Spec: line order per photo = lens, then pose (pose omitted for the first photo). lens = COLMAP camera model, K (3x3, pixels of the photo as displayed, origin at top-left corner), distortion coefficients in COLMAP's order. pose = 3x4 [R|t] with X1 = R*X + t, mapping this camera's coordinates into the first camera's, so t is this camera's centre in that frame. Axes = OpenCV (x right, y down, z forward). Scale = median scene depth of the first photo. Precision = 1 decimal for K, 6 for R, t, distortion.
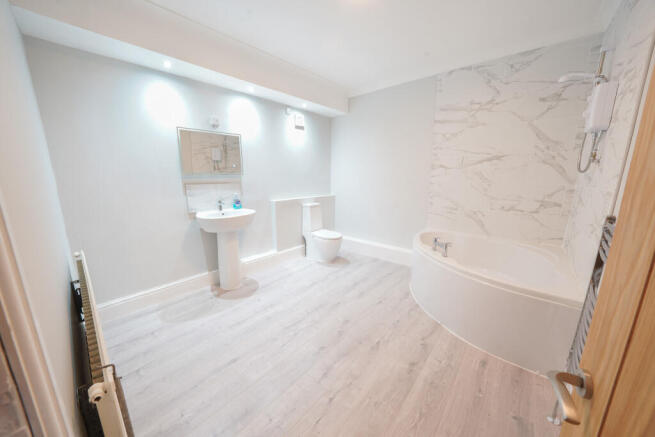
lens RADIAL K [[226.4, 0, 328.2], [0, 226.4, 220.0], [0, 0, 1]] dist [-0.023421, 0.000596]
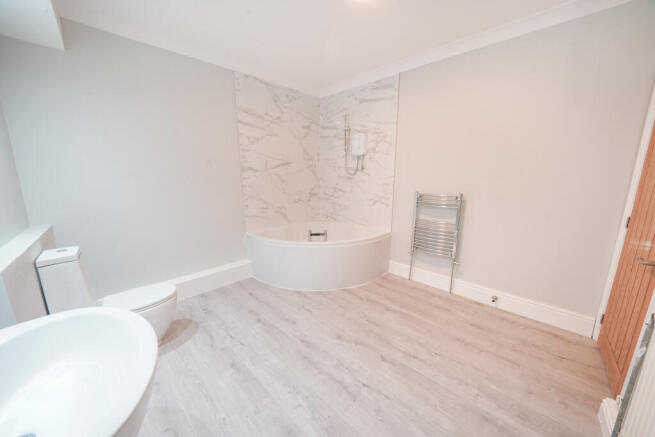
lens RADIAL K [[226.4, 0, 328.6], [0, 226.4, 219.9], [0, 0, 1]] dist [-0.023421, 0.000596]
pose [[0.060468, -0.187664, 0.980370, -0.567596], [0.195758, 0.965324, 0.172709, -0.138064], [-0.978786, 0.181472, 0.095108, 0.677300]]
